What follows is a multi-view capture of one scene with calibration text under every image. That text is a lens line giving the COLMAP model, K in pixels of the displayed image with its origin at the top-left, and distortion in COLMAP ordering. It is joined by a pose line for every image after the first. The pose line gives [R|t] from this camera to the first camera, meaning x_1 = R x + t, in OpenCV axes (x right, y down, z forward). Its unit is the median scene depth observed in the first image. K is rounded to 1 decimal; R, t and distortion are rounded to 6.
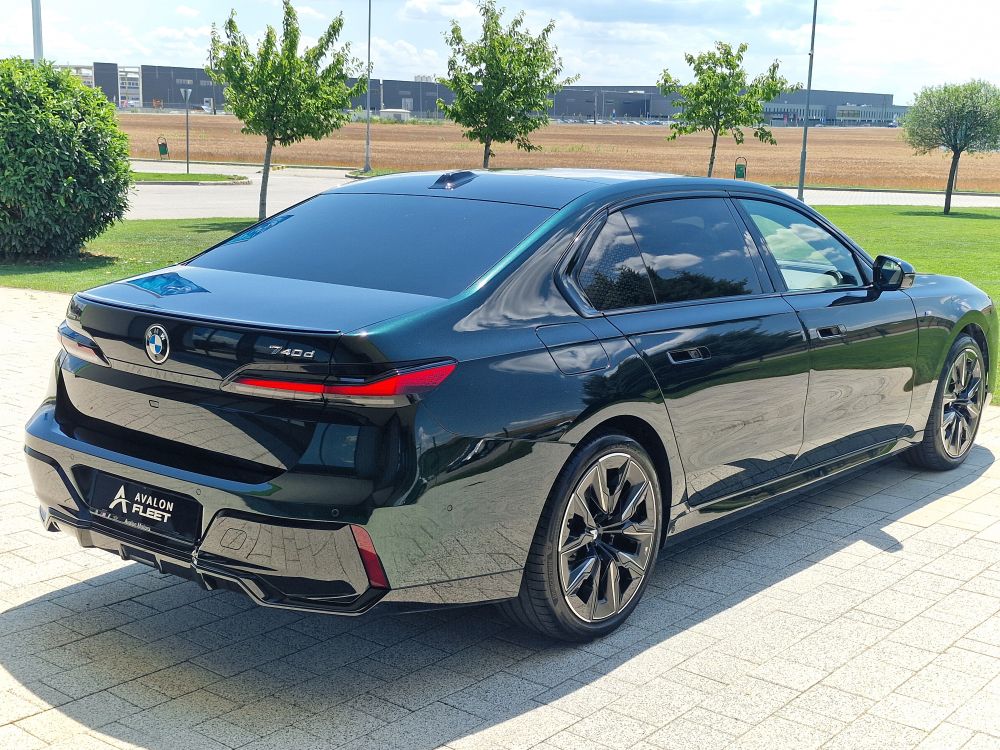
lens RADIAL K [[1301.8, 0, 500.0], [0, 1301.8, 375.0], [0, 0, 1]] dist [0.104927, -0.054902]
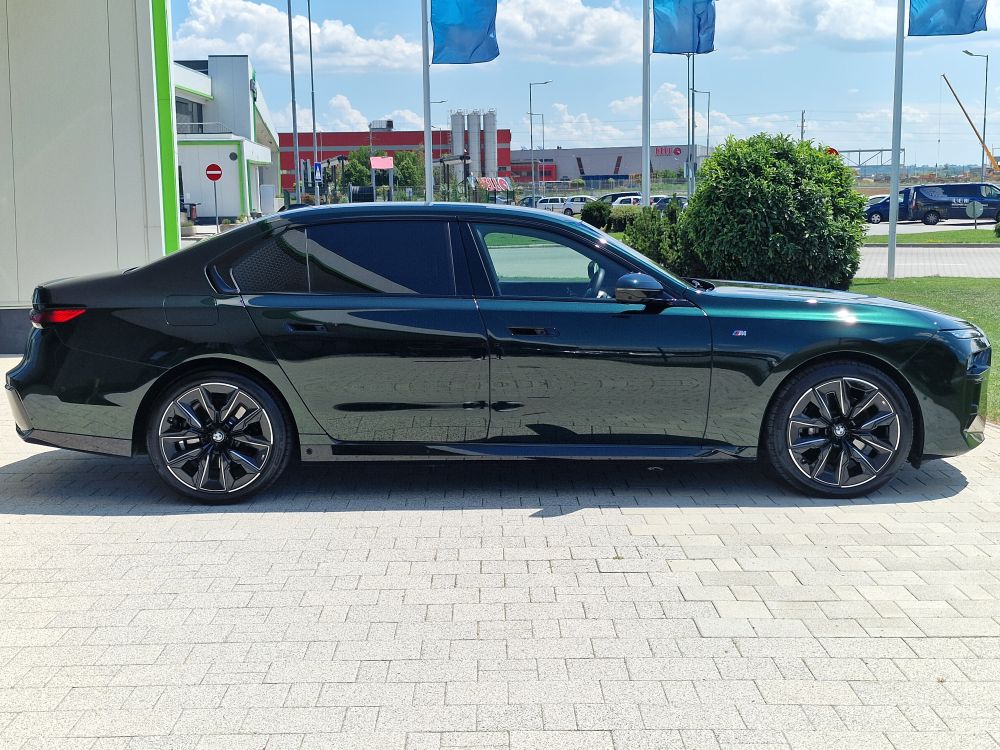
lens RADIAL K [[1301.8, 0, 500.0], [0, 1301.8, 375.0], [0, 0, 1]] dist [0.104927, -0.054902]
pose [[0.633035, 0.069547, -0.770993, 1.154940], [-0.112643, 0.993631, -0.002857, 0.015708], [0.765884, 0.088655, 0.636838, 0.234249]]
